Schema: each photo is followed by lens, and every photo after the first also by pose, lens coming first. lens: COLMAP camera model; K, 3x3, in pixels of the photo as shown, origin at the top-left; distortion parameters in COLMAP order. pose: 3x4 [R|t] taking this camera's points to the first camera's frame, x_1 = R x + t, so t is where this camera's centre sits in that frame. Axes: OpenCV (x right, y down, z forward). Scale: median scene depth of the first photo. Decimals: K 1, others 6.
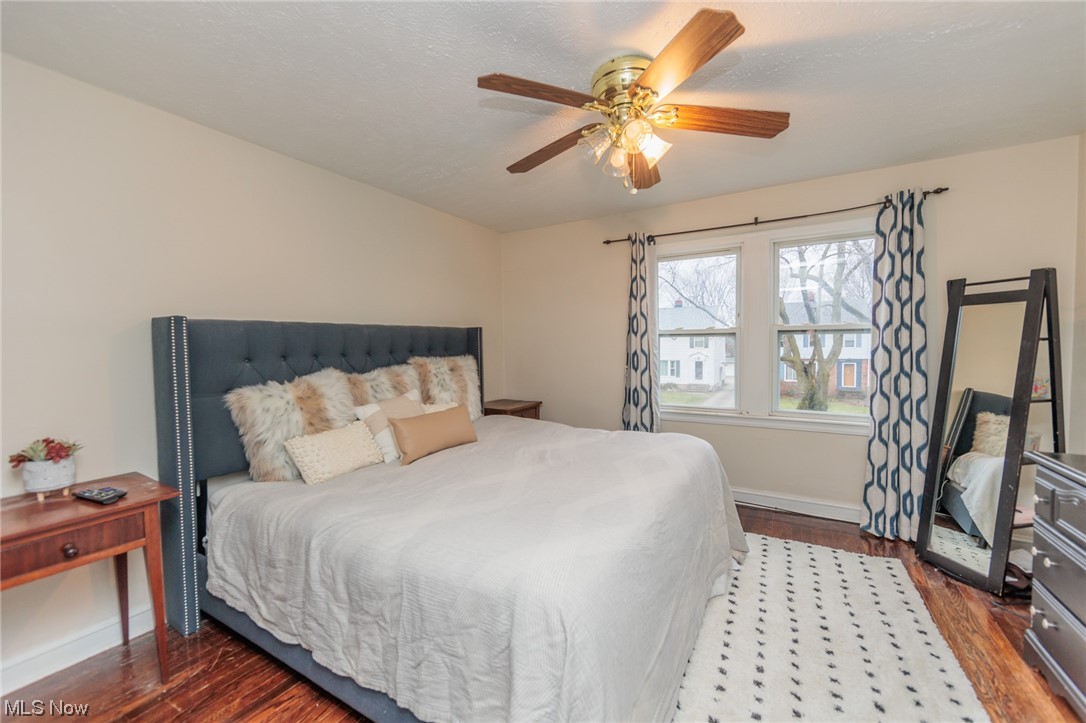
lens RADIAL K [[426.4, 0, 543.0], [0, 426.4, 361.5], [0, 0, 1]] dist [-0.008892, 0.000097]
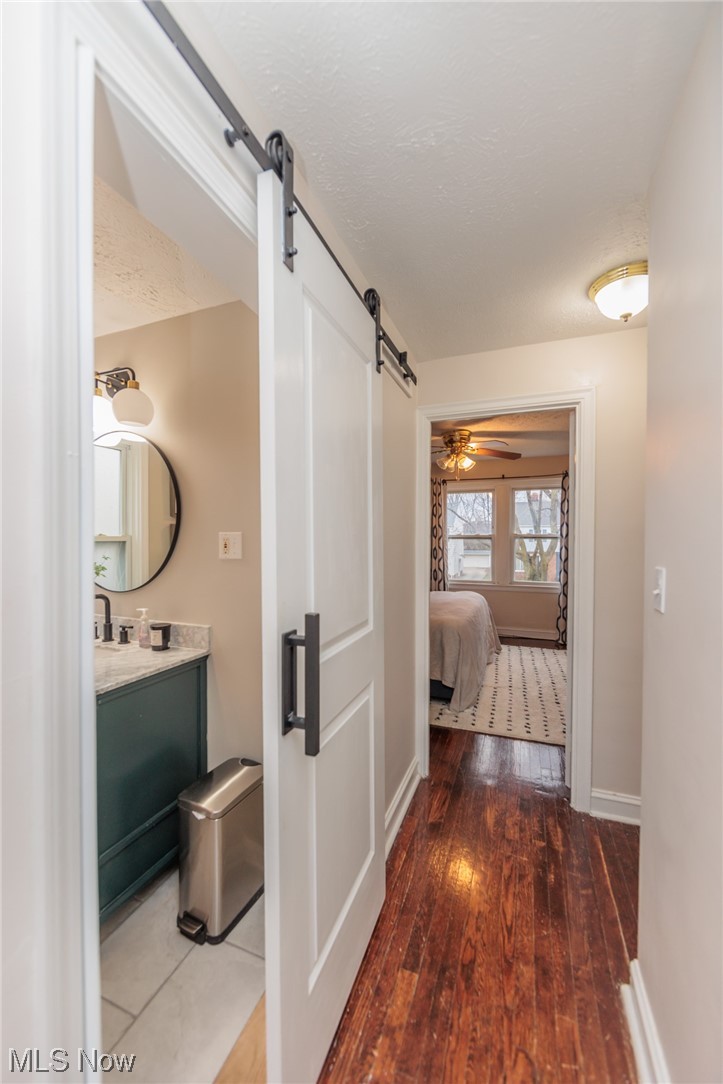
lens RADIAL K [[425.7, 0, 352.0], [0, 425.7, 544.4], [0, 0, 1]] dist [-0.008892, 0.000097]
pose [[0.988179, 0.008798, 0.153052, -0.376314], [-0.005746, 0.999776, -0.020373, -0.000485], [-0.153197, 0.019252, 0.988008, -0.630528]]
